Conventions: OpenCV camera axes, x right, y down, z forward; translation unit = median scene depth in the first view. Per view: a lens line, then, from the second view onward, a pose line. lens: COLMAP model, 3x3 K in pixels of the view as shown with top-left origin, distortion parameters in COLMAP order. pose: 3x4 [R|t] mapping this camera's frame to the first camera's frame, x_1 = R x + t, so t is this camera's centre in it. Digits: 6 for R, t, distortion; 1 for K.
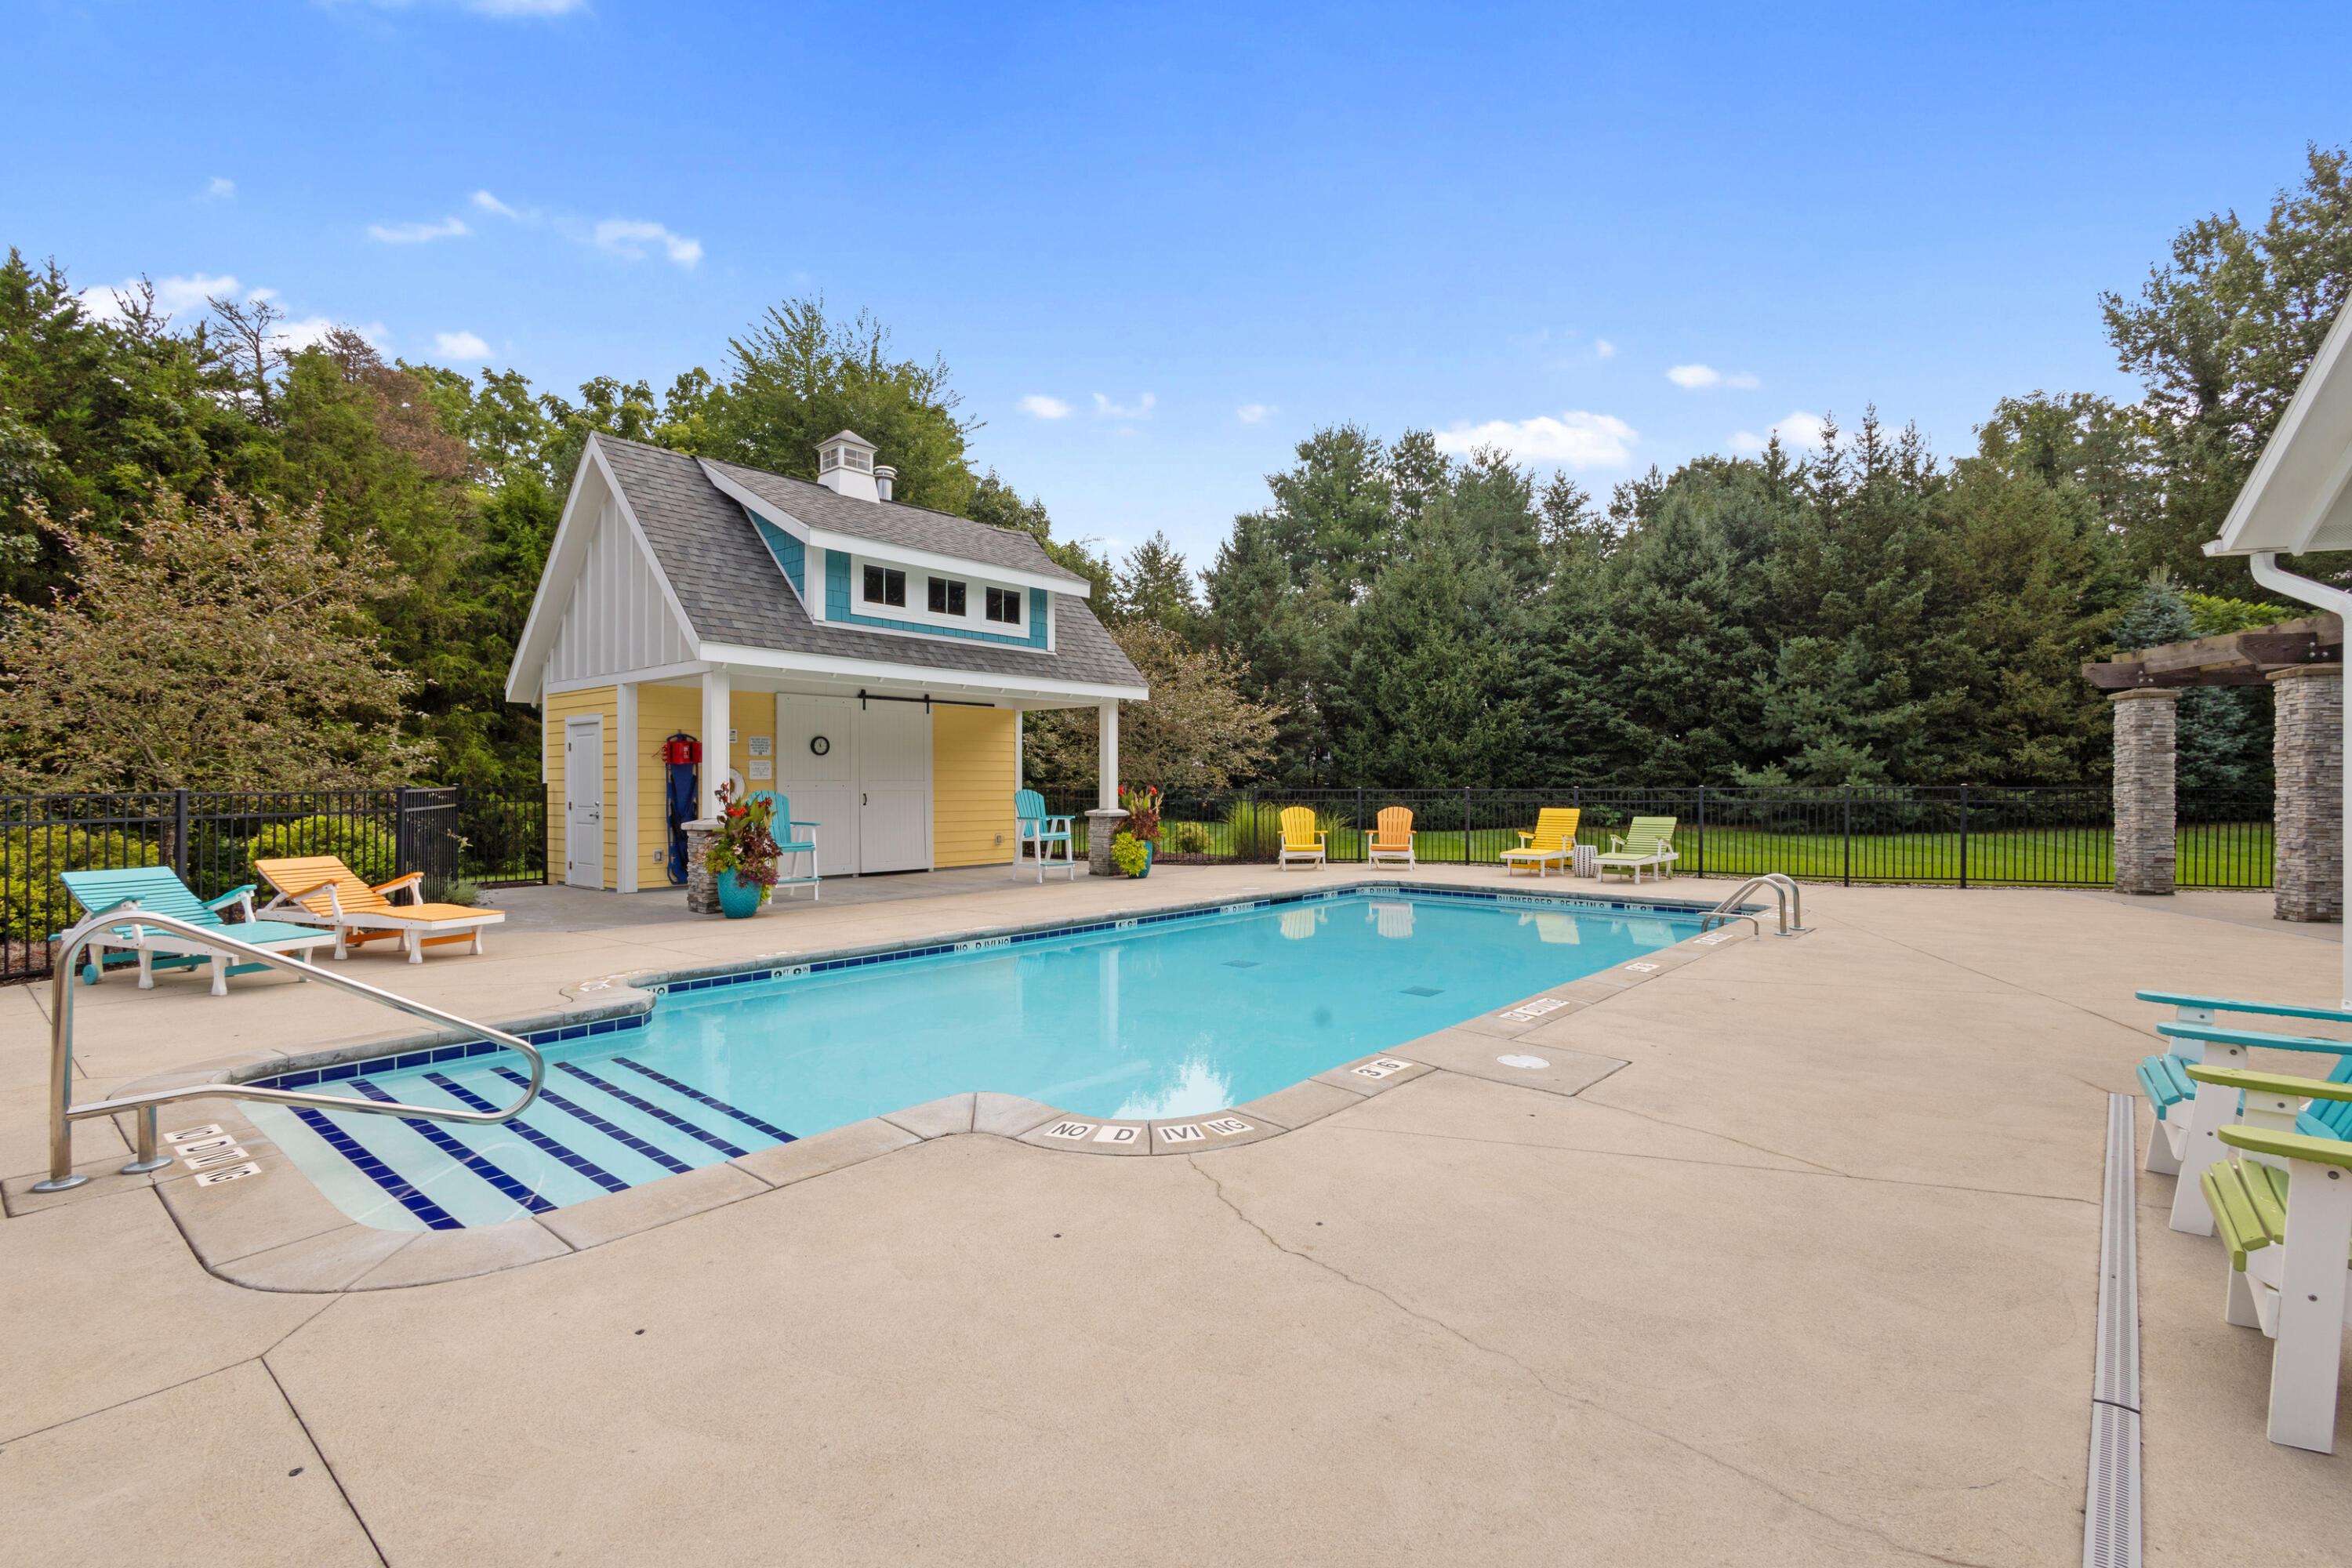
lens RADIAL K [[1079.3, 0, 1186.0], [0, 1079.3, 787.3], [0, 0, 1]] dist [0.005497, 0.000458]
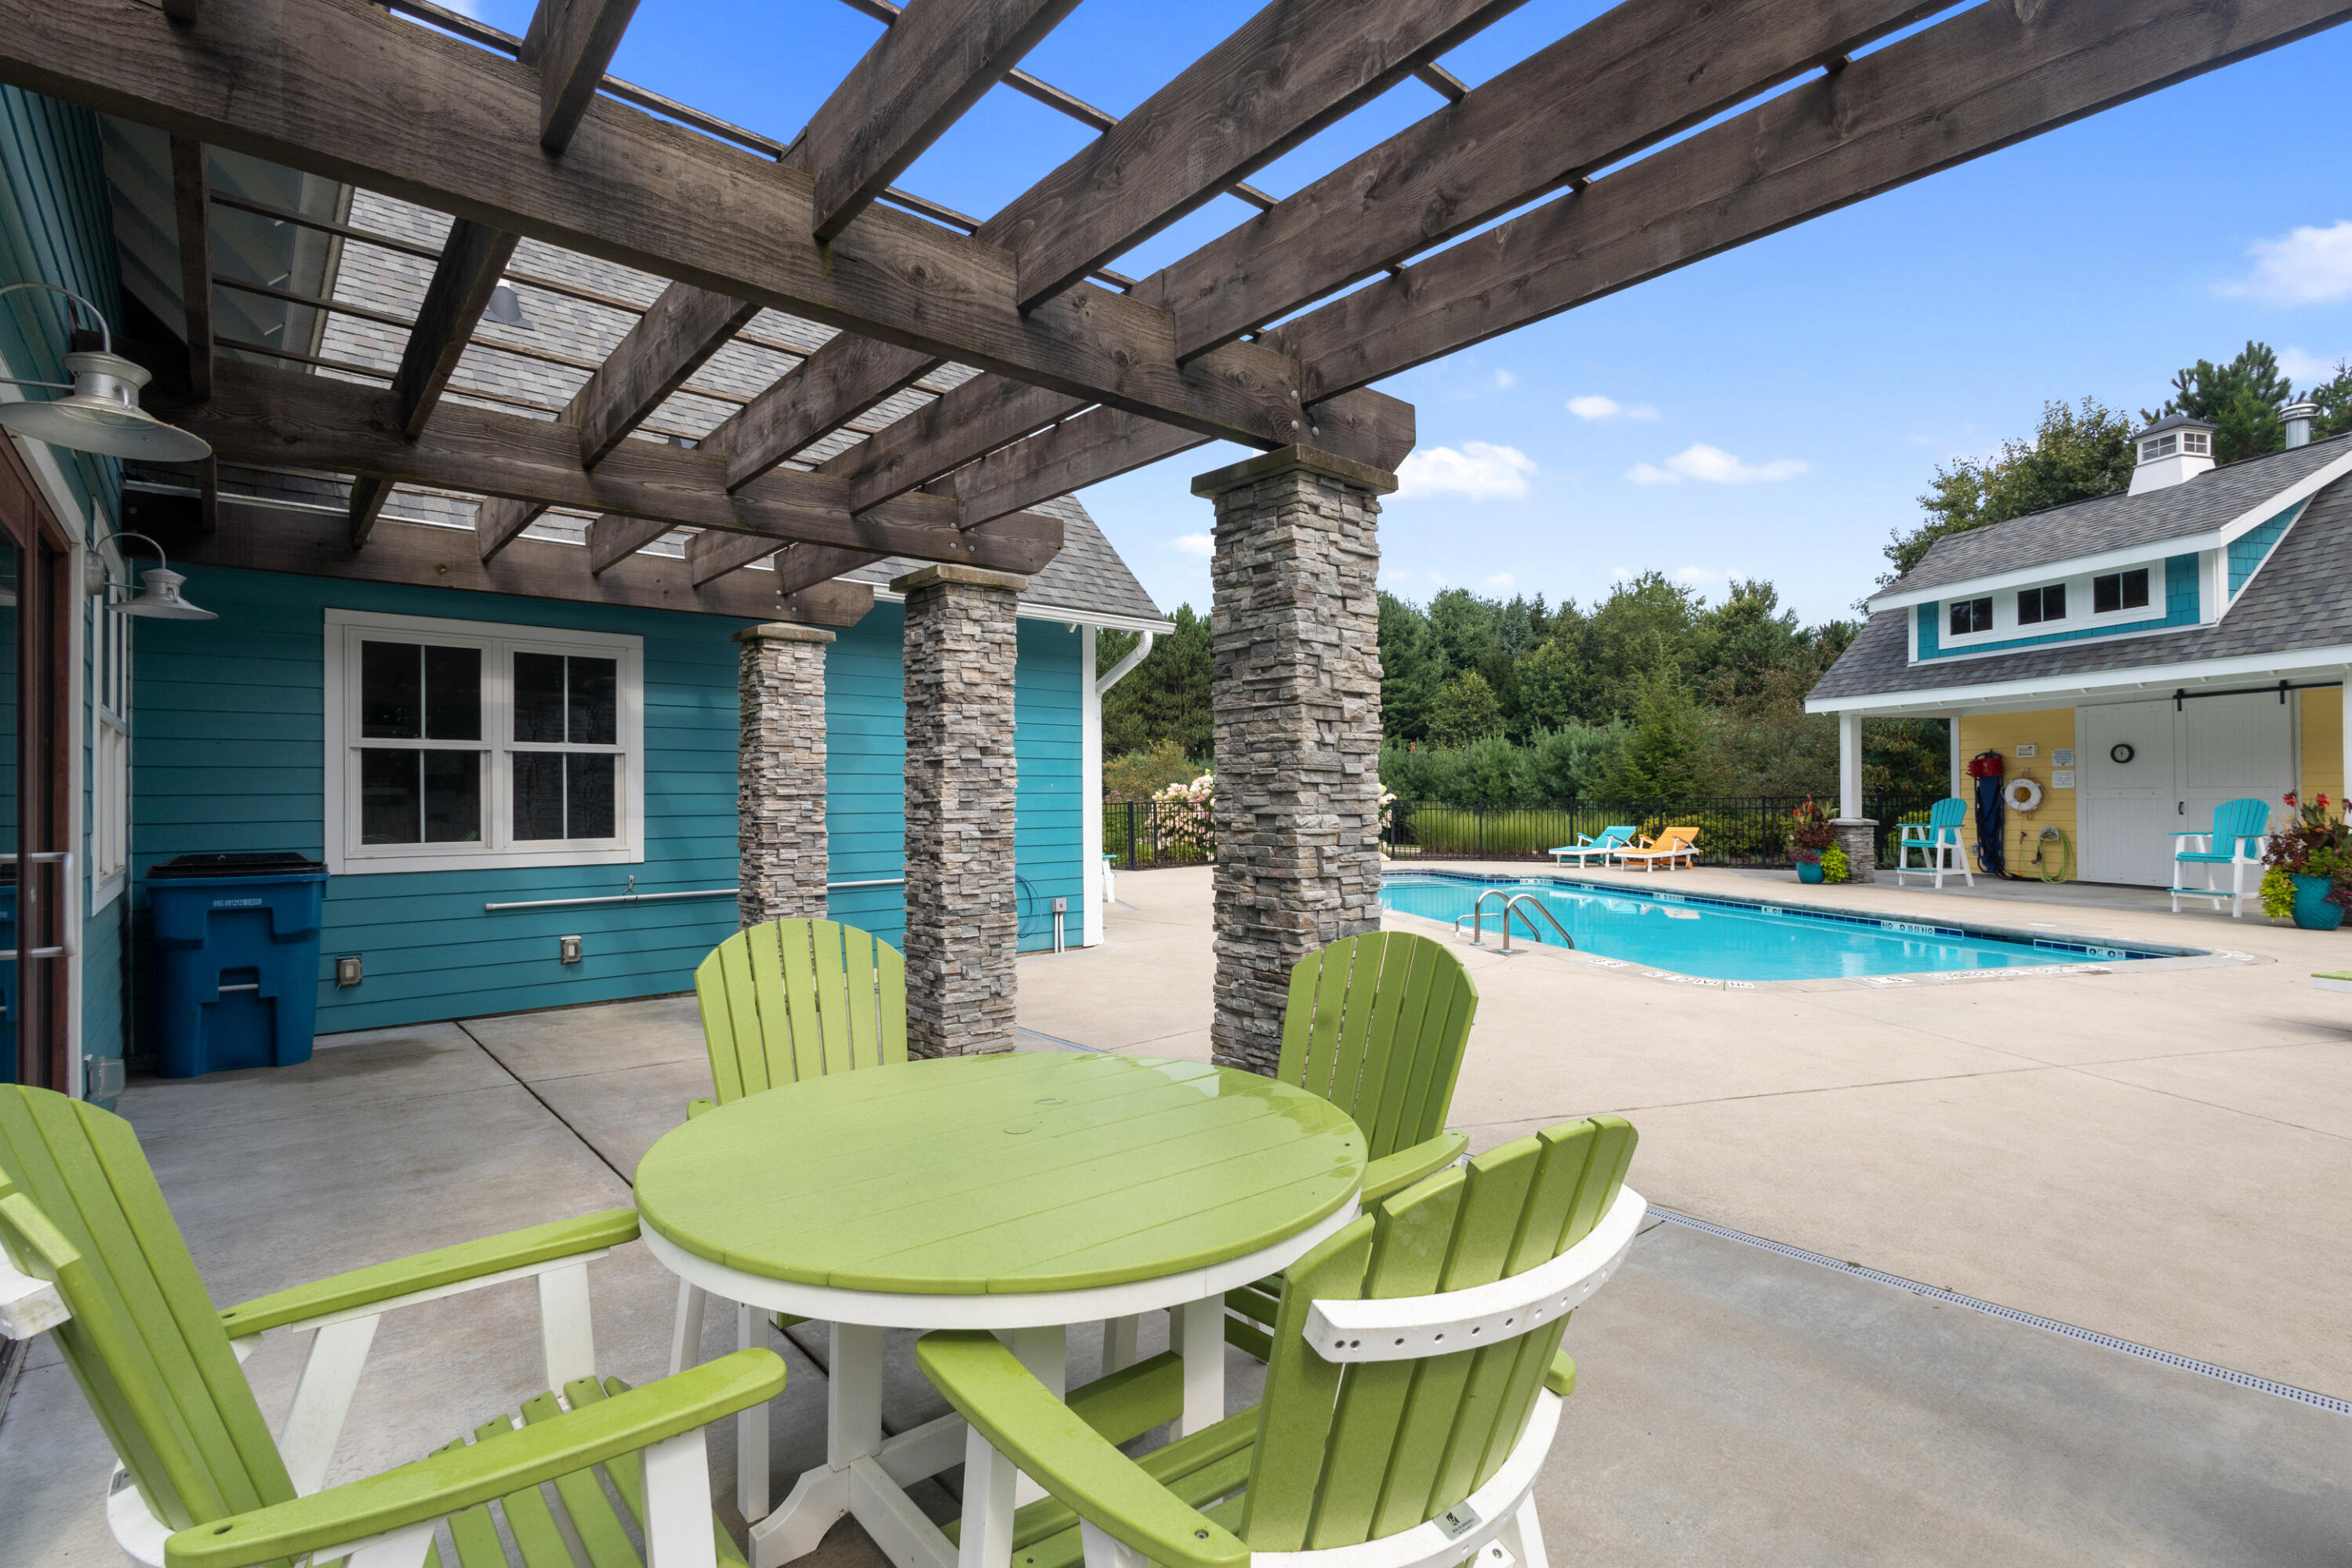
lens RADIAL K [[1079.3, 0, 1186.0], [0, 1079.3, 787.3], [0, 0, 1]] dist [0.005497, 0.000458]
pose [[-0.569770, -0.011760, -0.821720, 1.040327], [-0.003815, 0.999925, -0.011665, 0.008812], [0.821795, -0.003511, -0.569772, 0.896887]]
